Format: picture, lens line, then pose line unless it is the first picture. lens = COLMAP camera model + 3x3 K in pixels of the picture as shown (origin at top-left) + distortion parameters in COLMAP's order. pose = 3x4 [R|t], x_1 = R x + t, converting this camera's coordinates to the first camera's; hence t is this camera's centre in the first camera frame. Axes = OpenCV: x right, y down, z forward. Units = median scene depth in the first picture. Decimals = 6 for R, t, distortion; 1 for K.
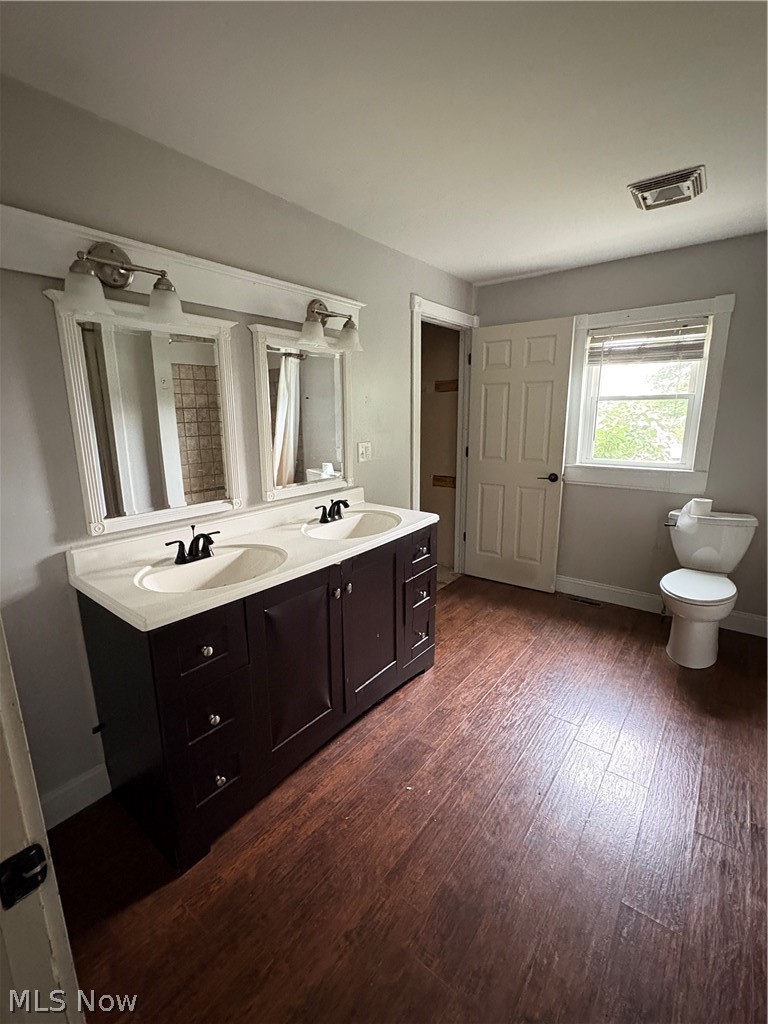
lens RADIAL K [[451.3, 0, 384.0], [0, 451.3, 512.0], [0, 0, 1]] dist [-0.001368, -0.000232]
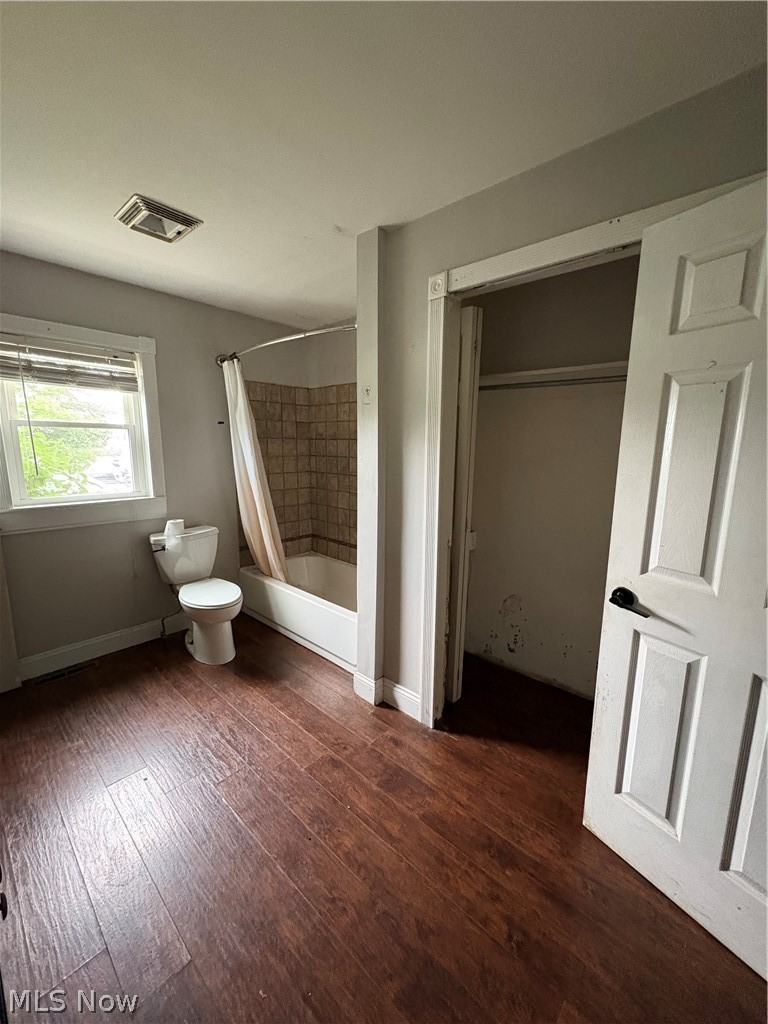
lens RADIAL K [[408.9, 0, 384.0], [0, 408.9, 512.0], [0, 0, 1]] dist [0.000037, -0.000095]
pose [[0.078422, -0.149449, 0.985655, -0.237279], [0.207639, 0.969465, 0.130474, -0.071963], [-0.975057, 0.194428, 0.107059, 0.387684]]
